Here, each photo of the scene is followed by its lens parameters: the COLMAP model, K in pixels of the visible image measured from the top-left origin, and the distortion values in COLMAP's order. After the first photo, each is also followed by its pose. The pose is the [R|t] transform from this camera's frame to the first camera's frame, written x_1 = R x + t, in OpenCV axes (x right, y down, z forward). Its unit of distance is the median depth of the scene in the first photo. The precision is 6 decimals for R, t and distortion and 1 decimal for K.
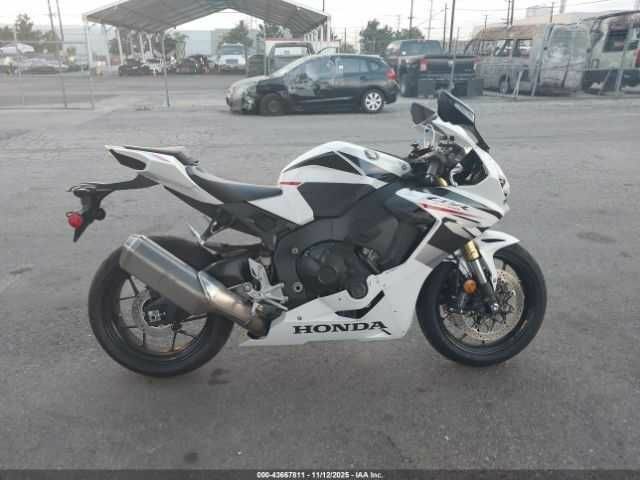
lens RADIAL K [[512.7, 0, 318.8], [0, 512.7, 239.7], [0, 0, 1]] dist [0.028220, -0.034718]
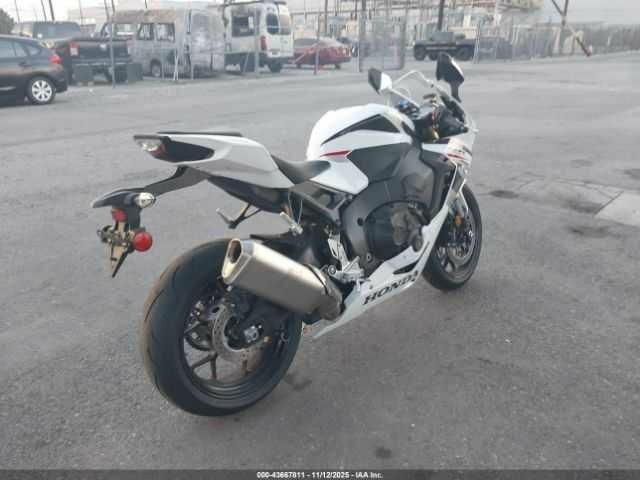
lens RADIAL K [[512.7, 0, 317.1], [0, 512.7, 242.0], [0, 0, 1]] dist [0.028220, -0.034718]
pose [[0.761386, -0.234252, 0.604498, -0.643558], [0.218393, 0.970614, 0.101055, -0.050353], [-0.610406, 0.055076, 0.790171, 0.256442]]
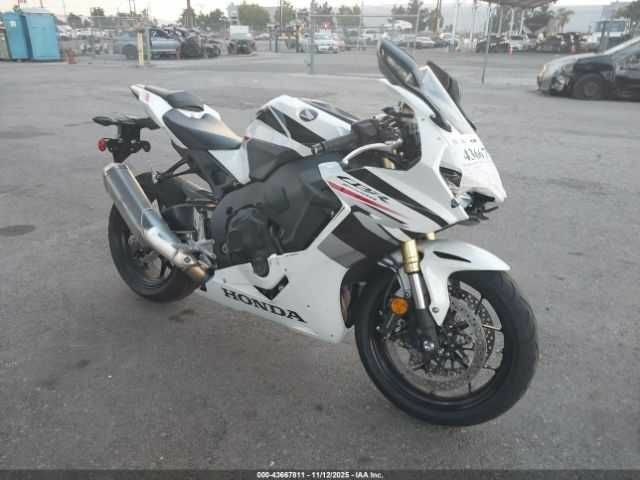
lens RADIAL K [[512.7, 0, 317.3], [0, 512.7, 241.3], [0, 0, 1]] dist [0.028220, -0.034718]
pose [[0.787190, 0.241309, -0.567540, 0.574460], [-0.218469, 0.969706, 0.109281, -0.055157], [0.576717, 0.037965, 0.816061, 0.295334]]
